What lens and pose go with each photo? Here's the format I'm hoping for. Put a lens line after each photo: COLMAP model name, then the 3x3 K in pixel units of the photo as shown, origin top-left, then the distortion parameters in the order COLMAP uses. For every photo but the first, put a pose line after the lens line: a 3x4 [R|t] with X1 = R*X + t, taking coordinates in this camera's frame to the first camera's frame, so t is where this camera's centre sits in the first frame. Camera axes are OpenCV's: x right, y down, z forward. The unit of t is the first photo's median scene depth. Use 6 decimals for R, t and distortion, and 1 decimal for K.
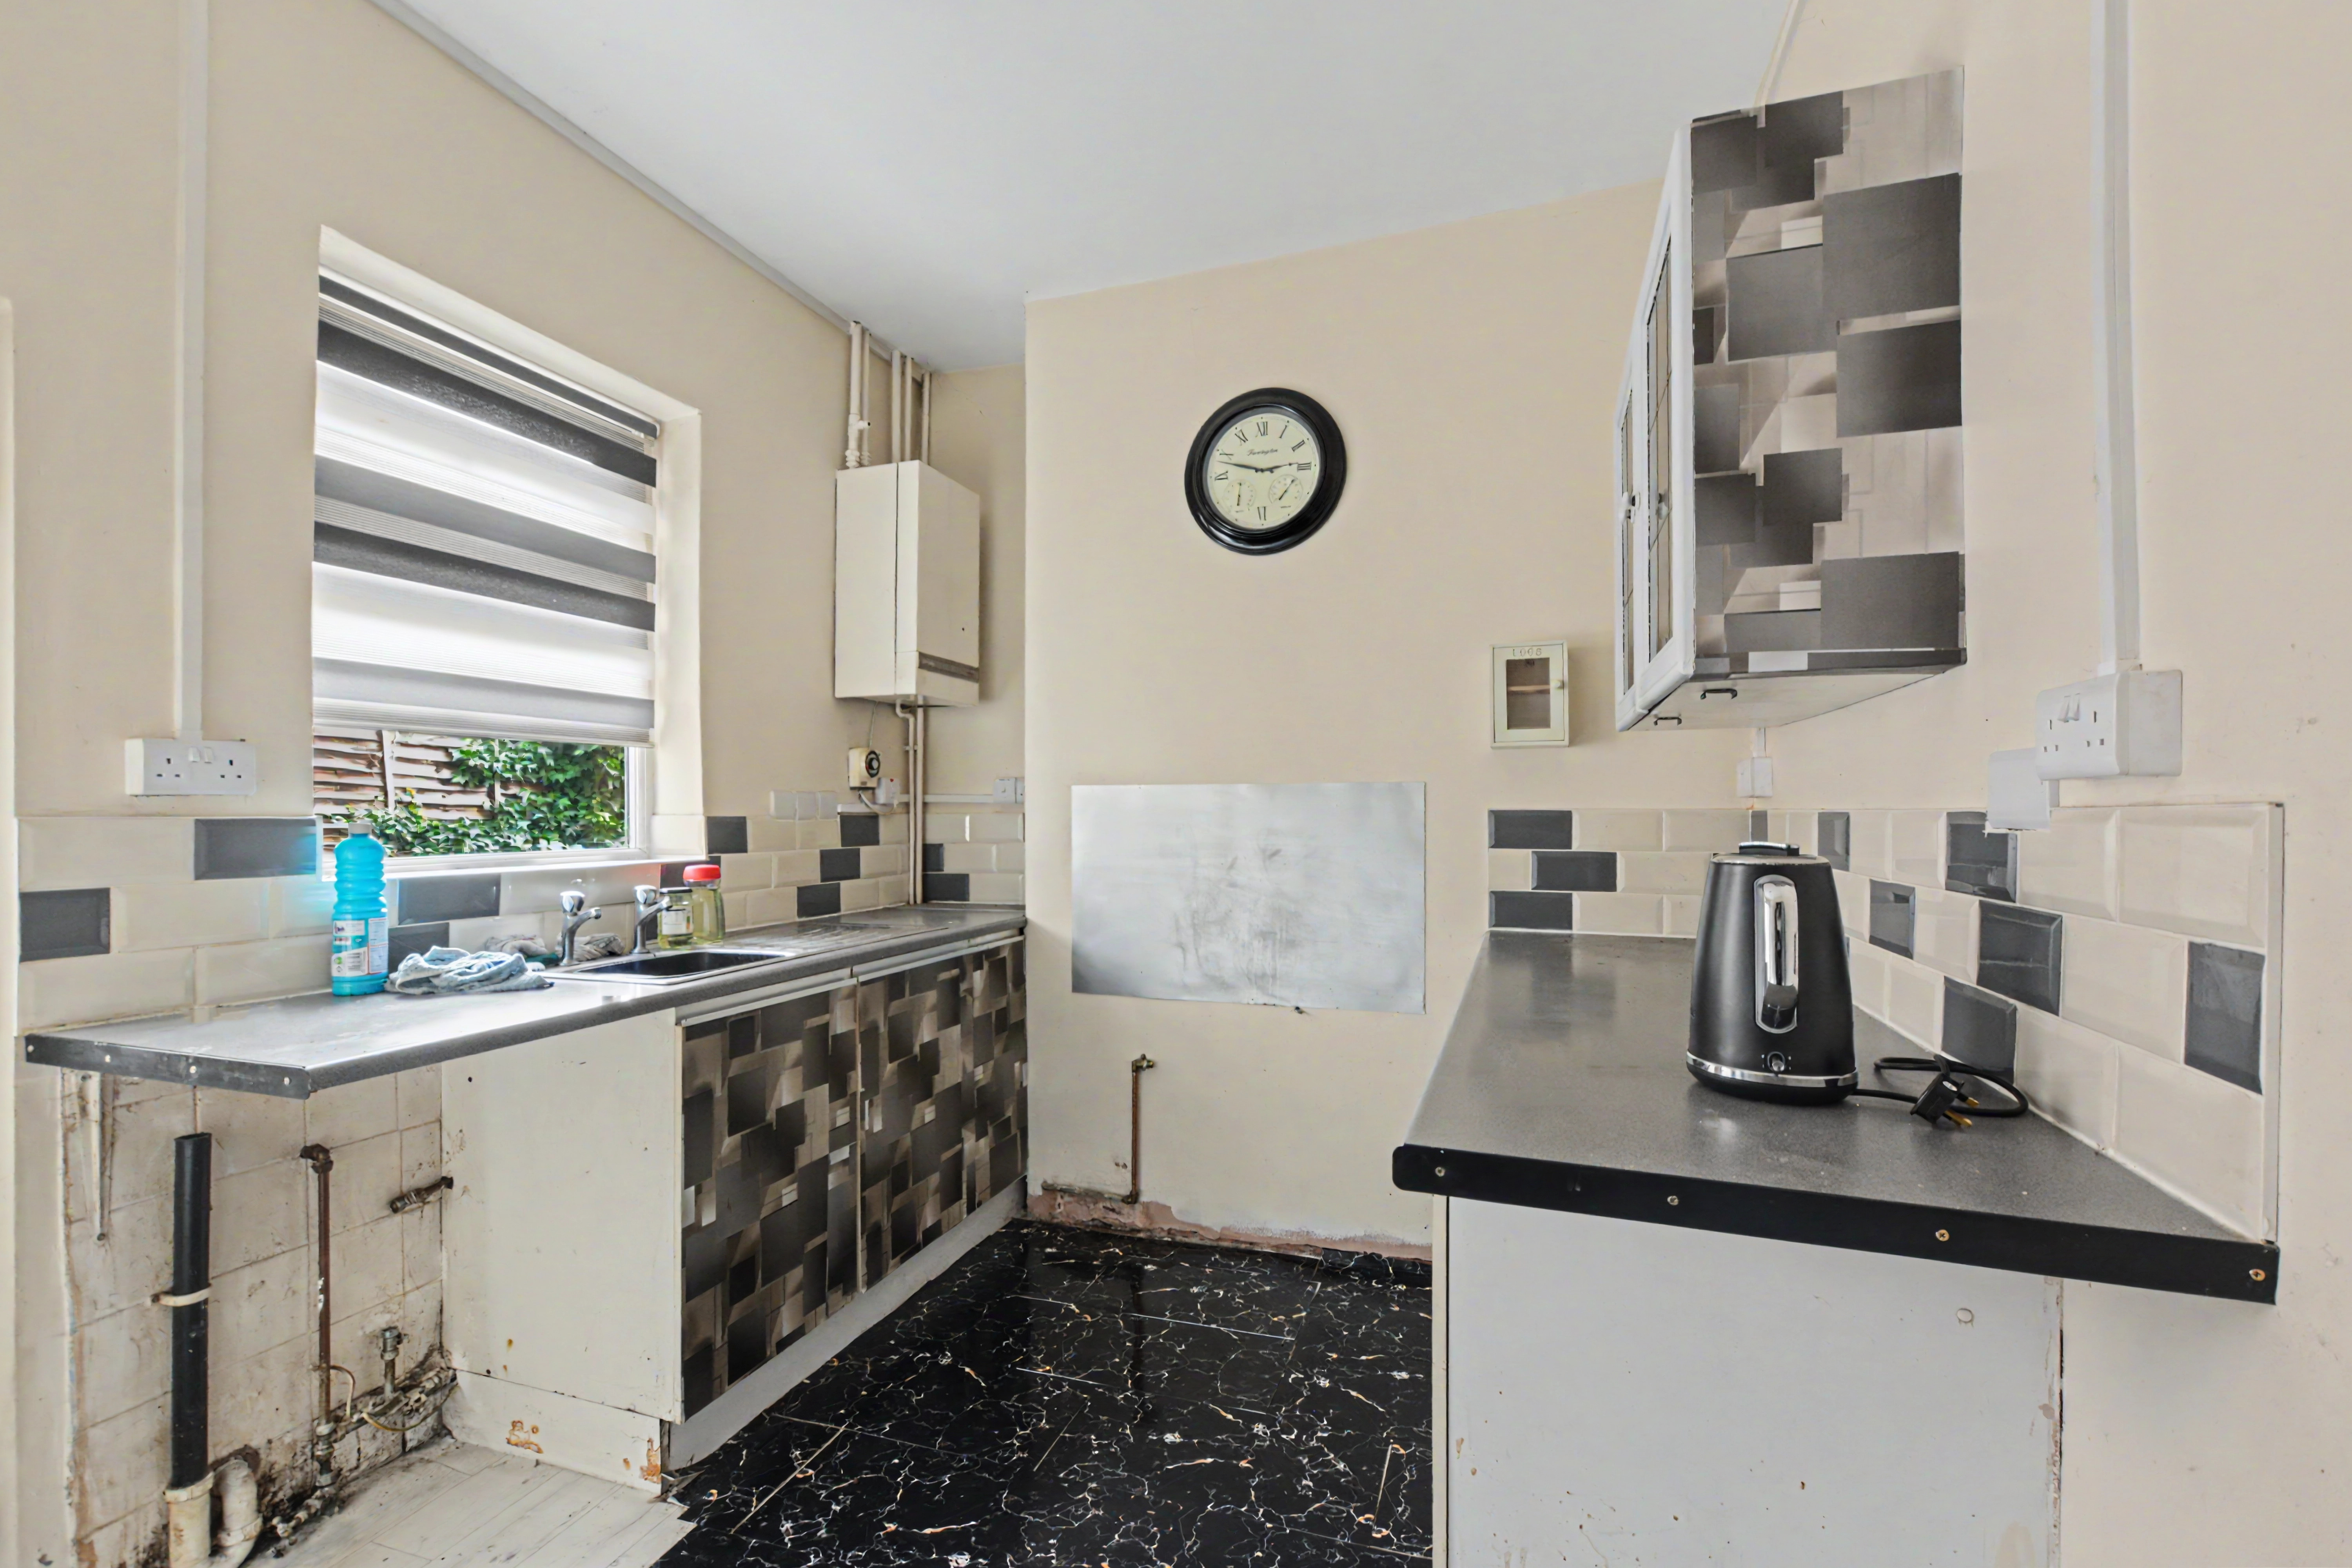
lens RADIAL K [[1036.4, 0, 1176.2], [0, 1036.4, 802.7], [0, 0, 1]] dist [-0.000182, -0.000032]
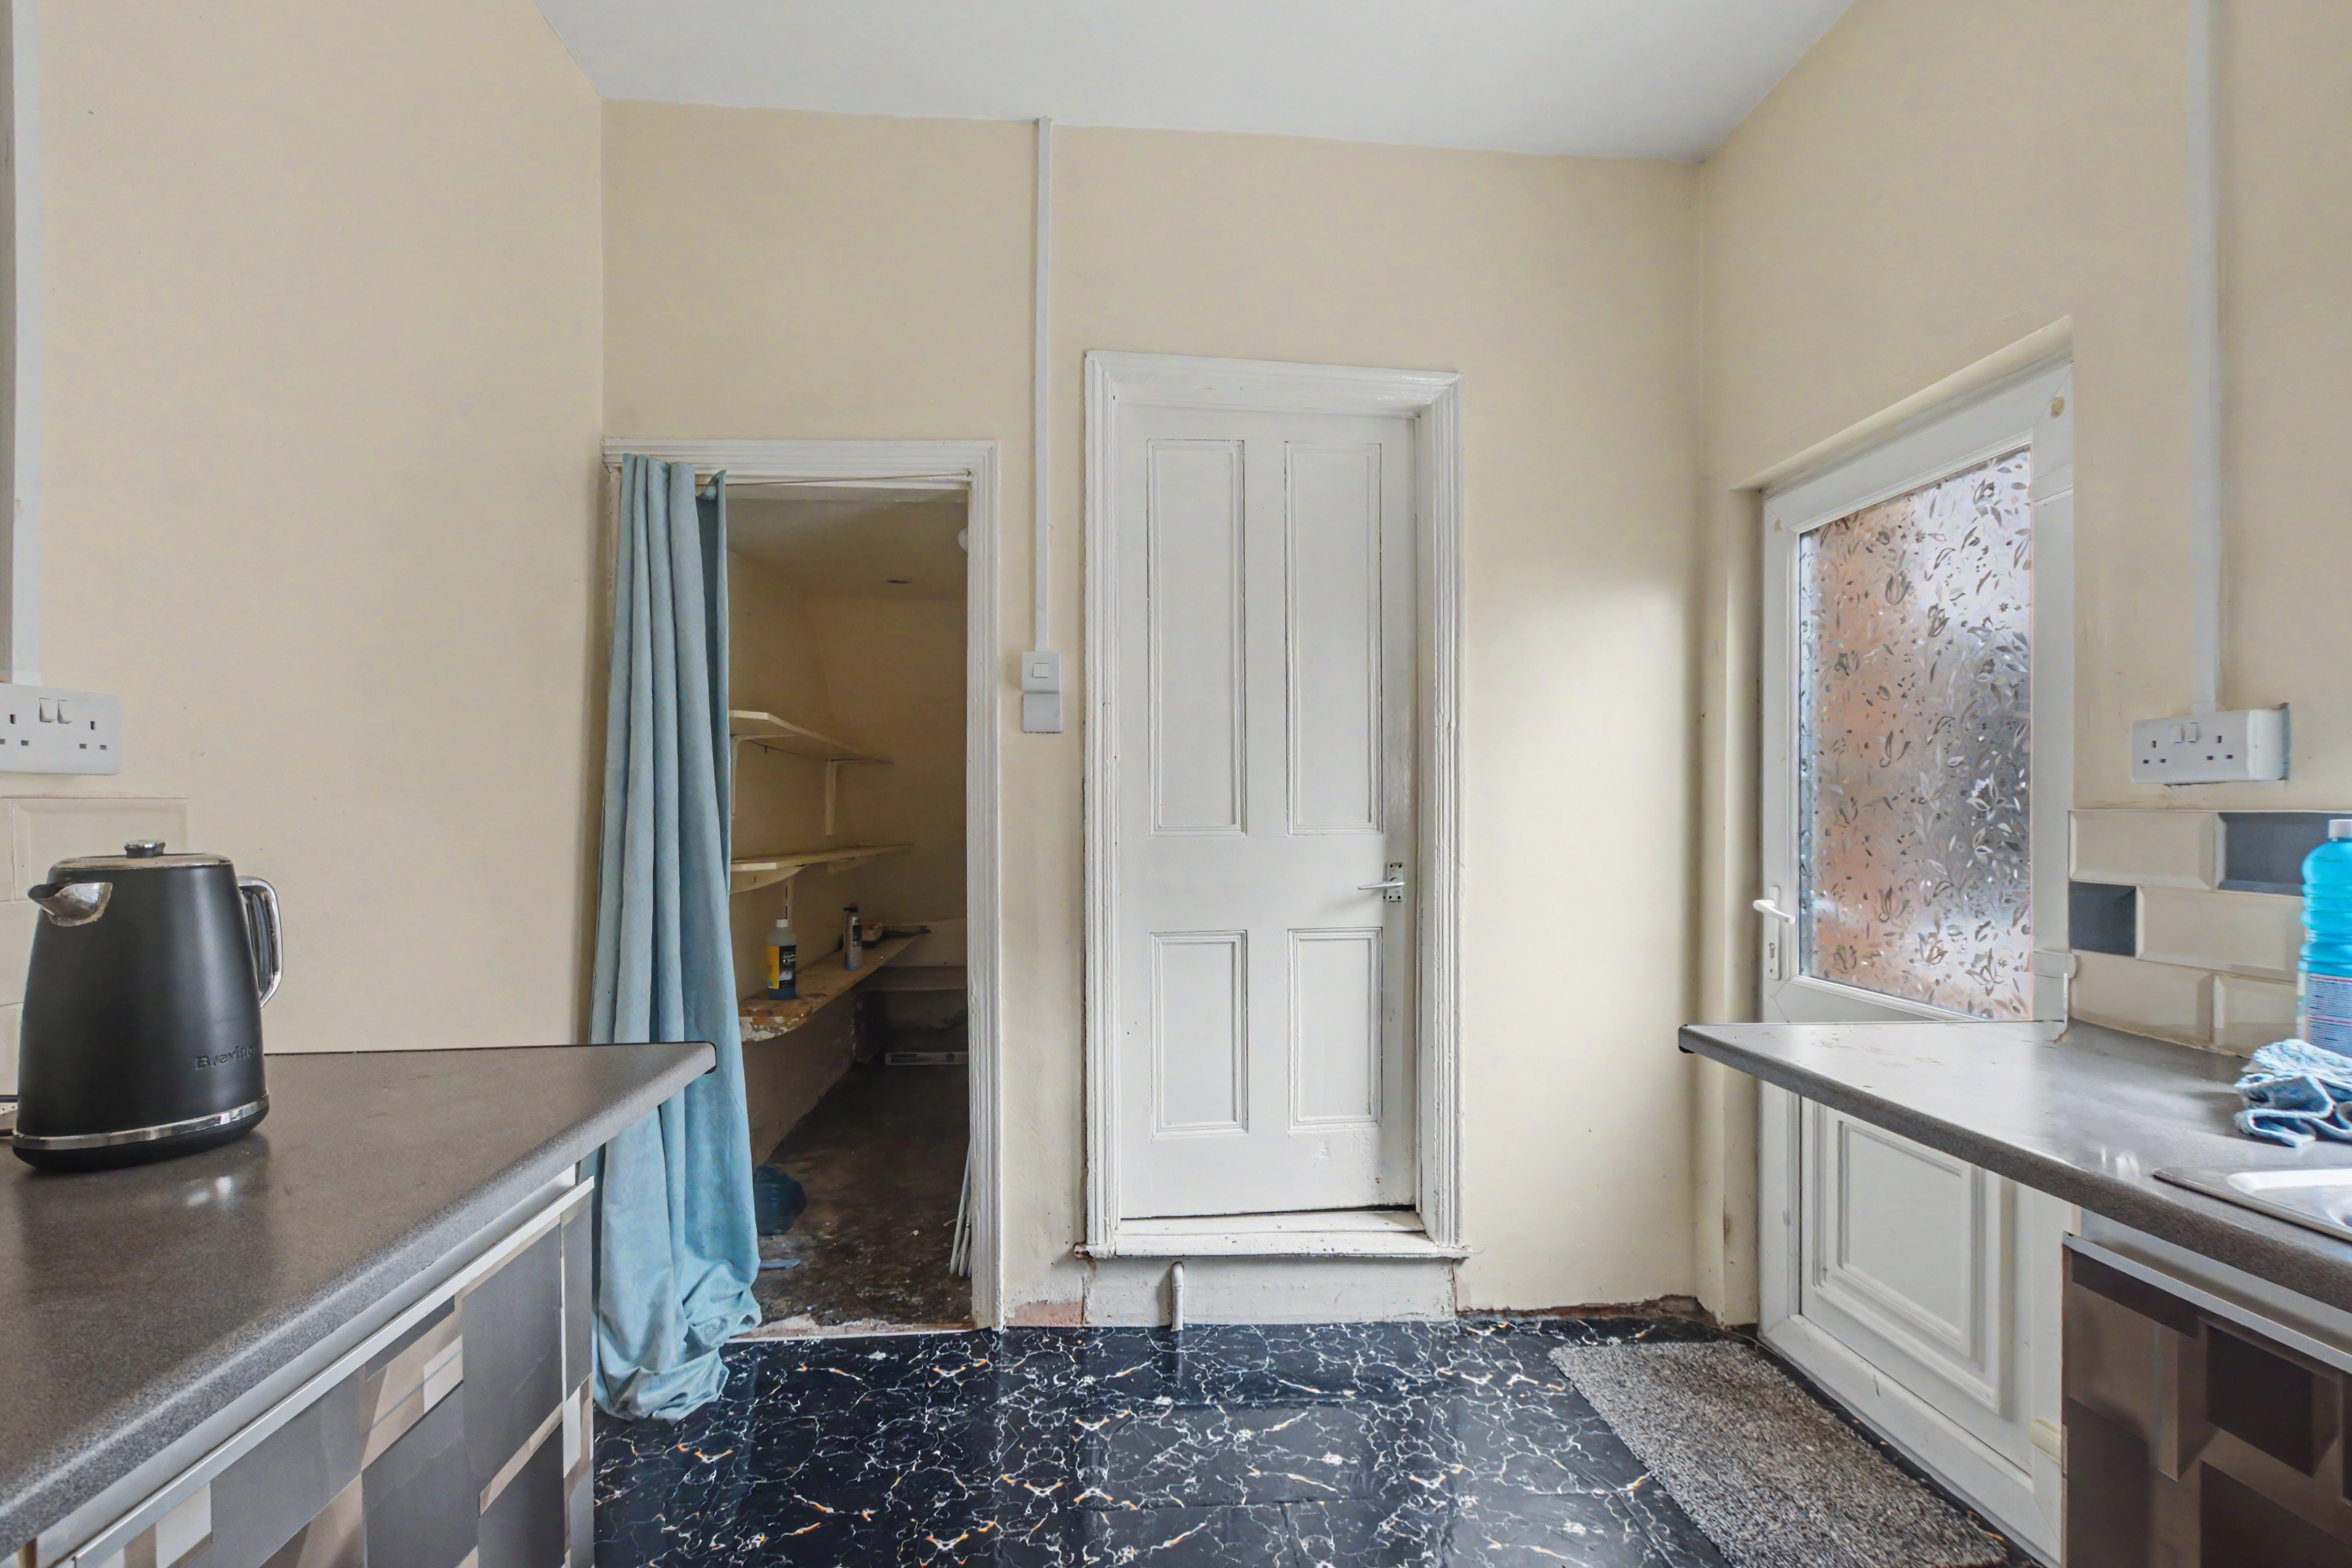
lens RADIAL K [[1036.4, 0, 1171.5], [0, 1036.4, 802.4], [0, 0, 1]] dist [-0.000182, -0.000032]
pose [[-0.917224, 0.001617, -0.398369, 0.128826], [0.004232, 0.999975, -0.005685, 0.007966], [0.398350, -0.006900, -0.917208, 1.508876]]
